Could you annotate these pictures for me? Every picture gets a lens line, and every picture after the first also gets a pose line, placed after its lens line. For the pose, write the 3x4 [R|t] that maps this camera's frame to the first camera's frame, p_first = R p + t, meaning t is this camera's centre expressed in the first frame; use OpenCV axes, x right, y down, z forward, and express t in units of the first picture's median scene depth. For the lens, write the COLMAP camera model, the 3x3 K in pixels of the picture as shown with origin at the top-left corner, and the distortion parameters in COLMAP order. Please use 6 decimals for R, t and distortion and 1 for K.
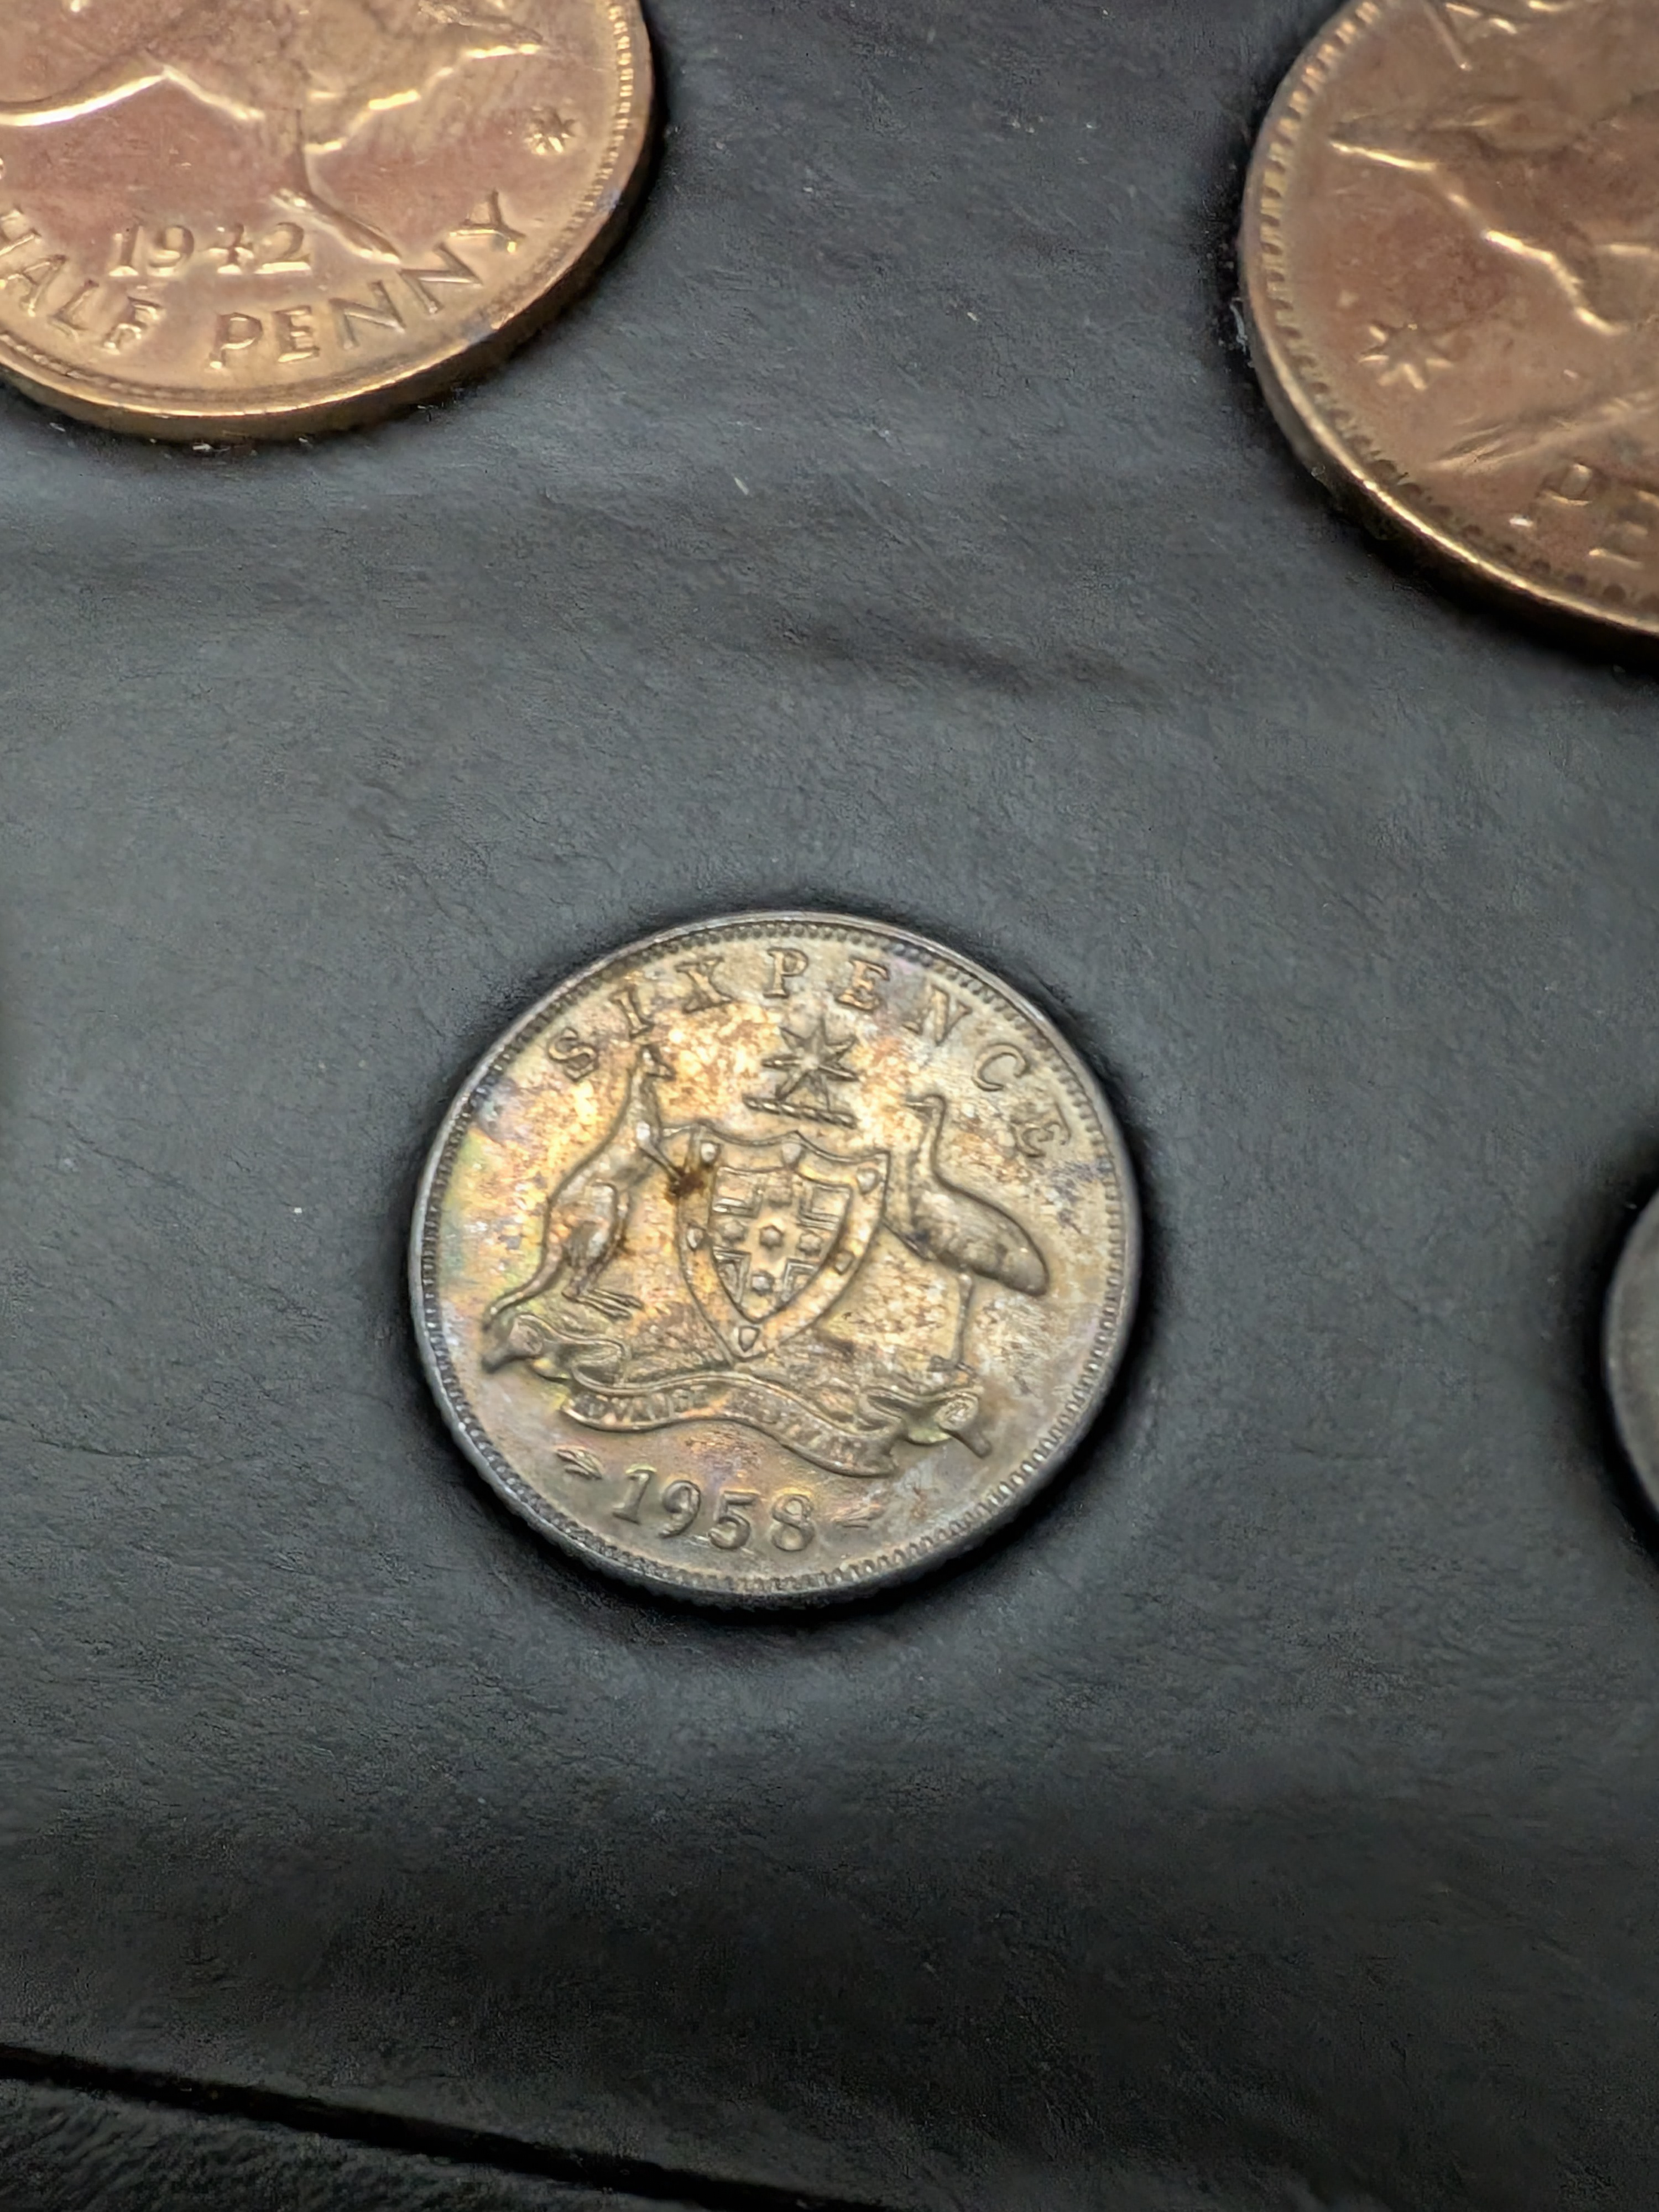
lens RADIAL K [[888.2, 0, 828.2], [0, 888.2, 1109.1], [0, 0, 1]] dist [0.000135, 0.000666]
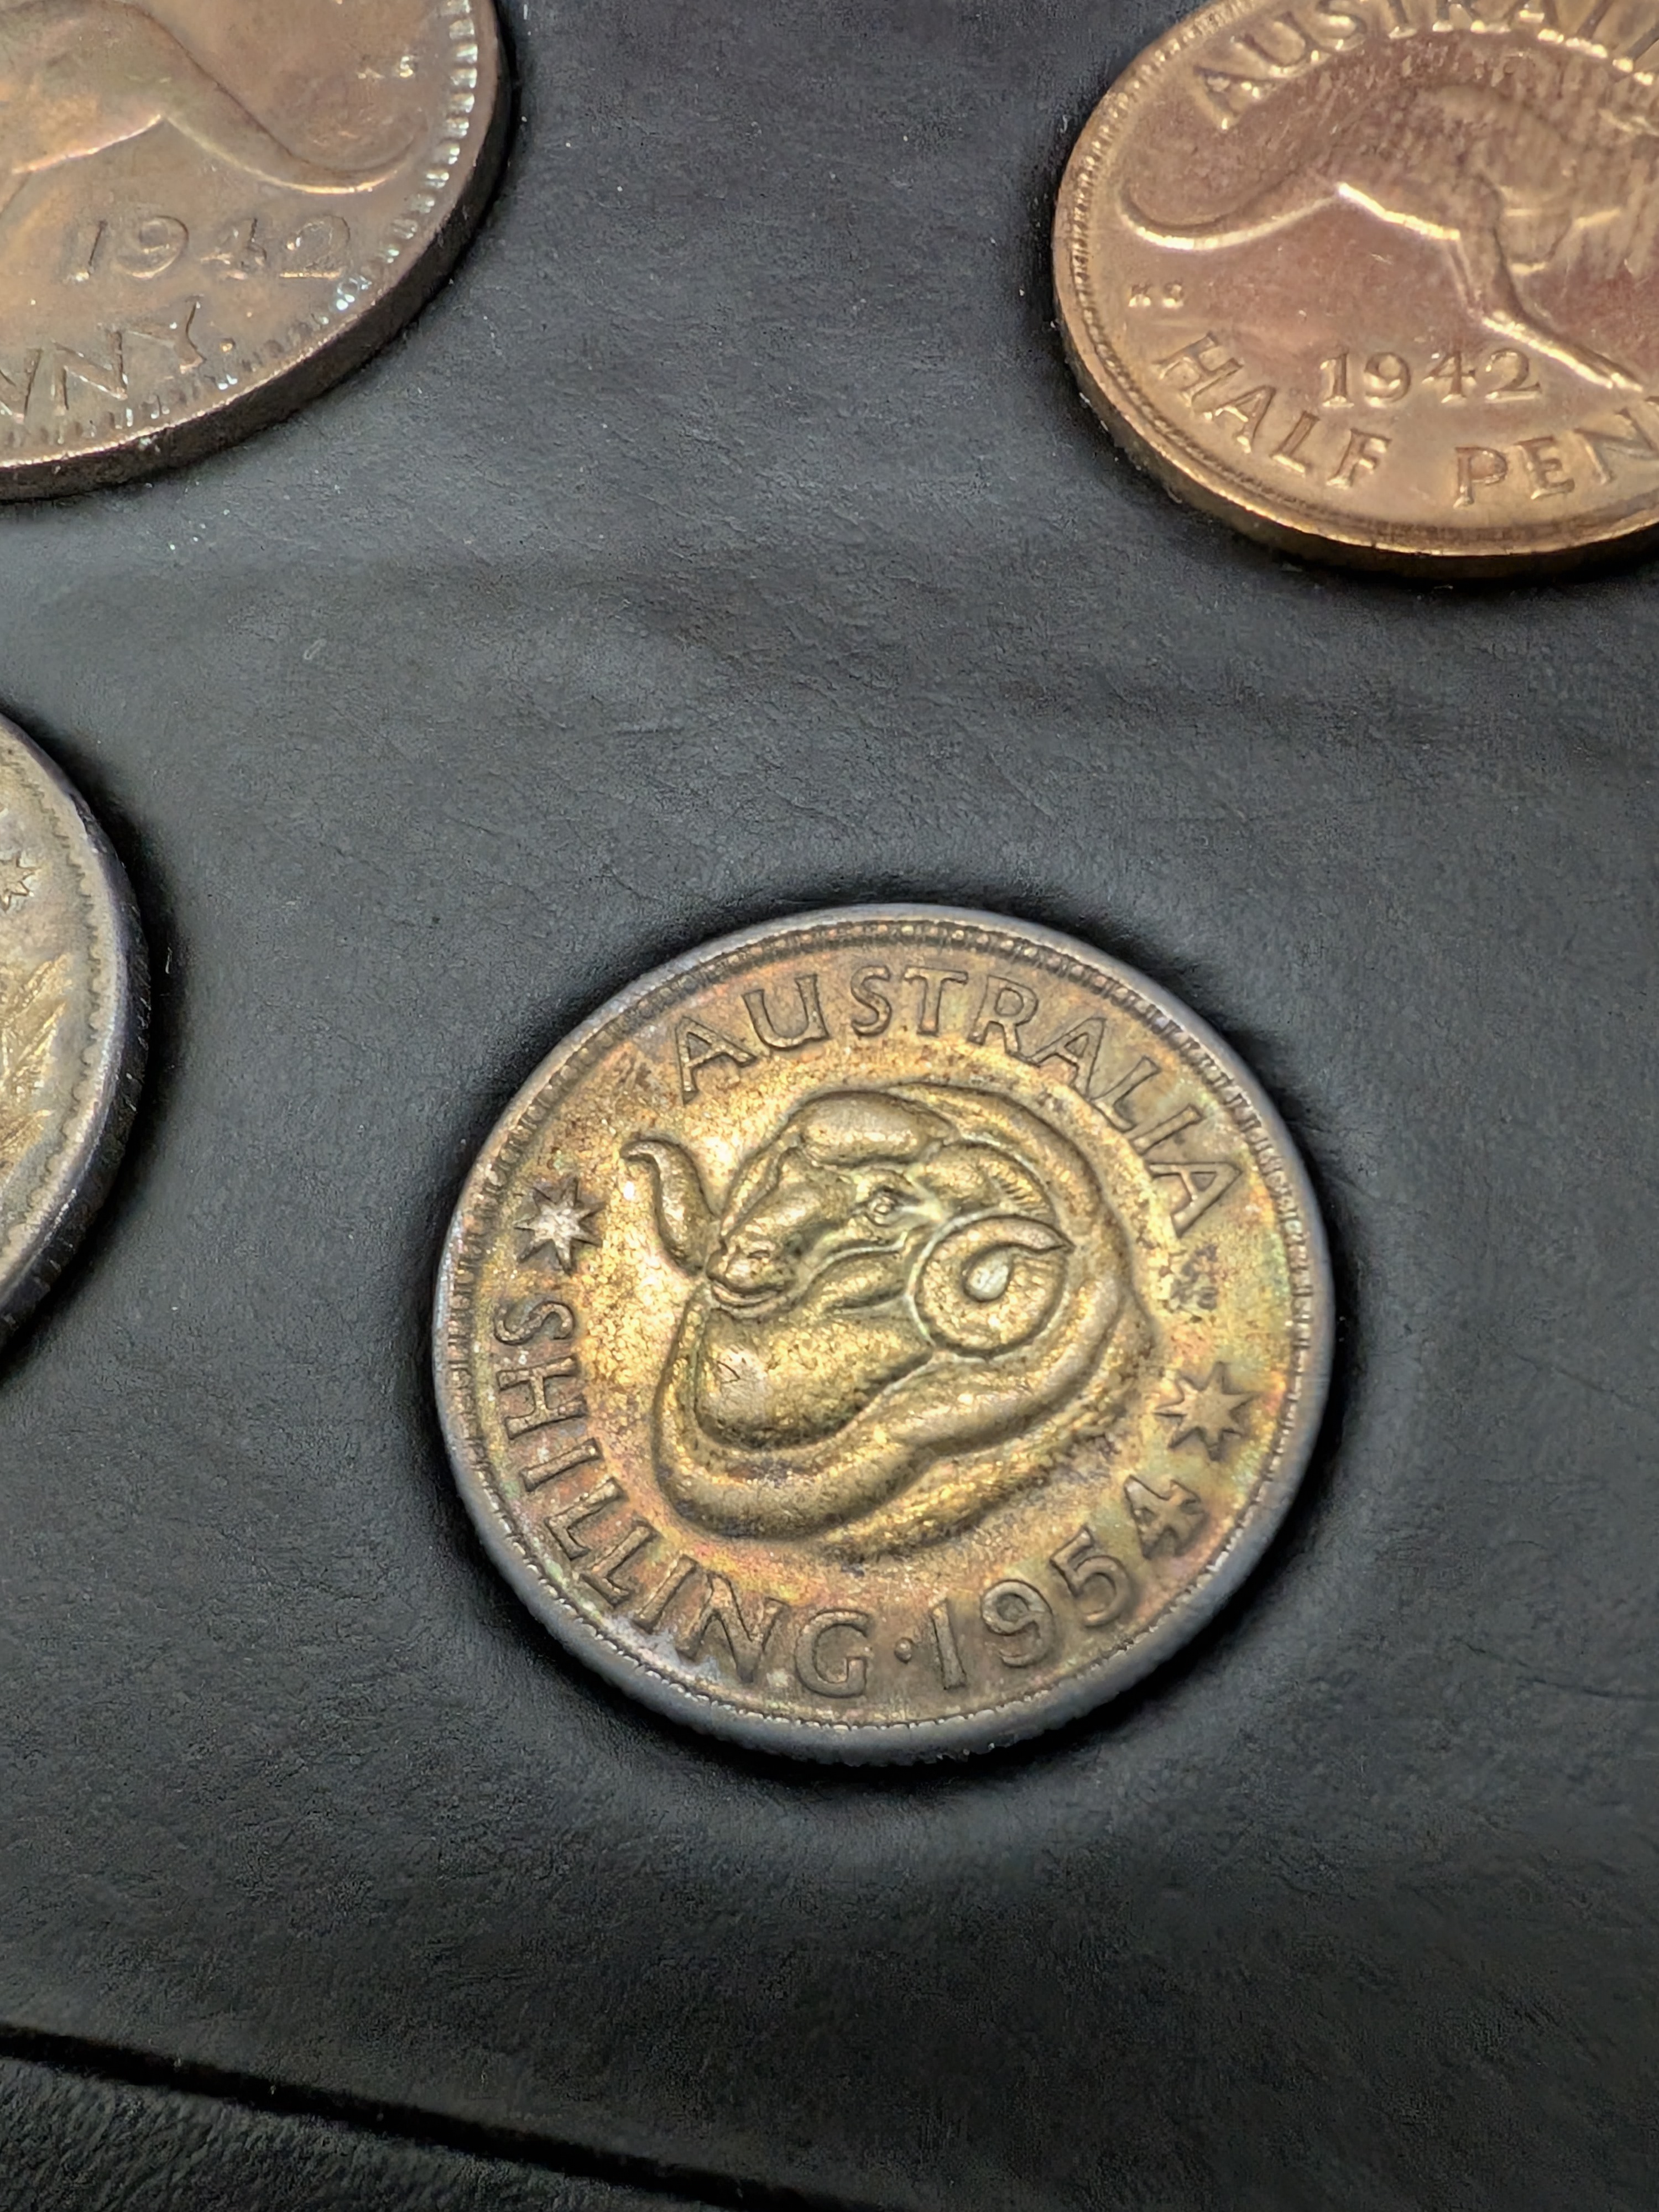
lens RADIAL K [[888.2, 0, 837.1], [0, 888.2, 1099.5], [0, 0, 1]] dist [0.000135, 0.000666]
pose [[0.999772, 0.007572, -0.019954, -0.169862], [-0.007722, 0.999942, -0.007492, -0.023397], [0.019896, 0.007644, 0.999773, 0.005102]]
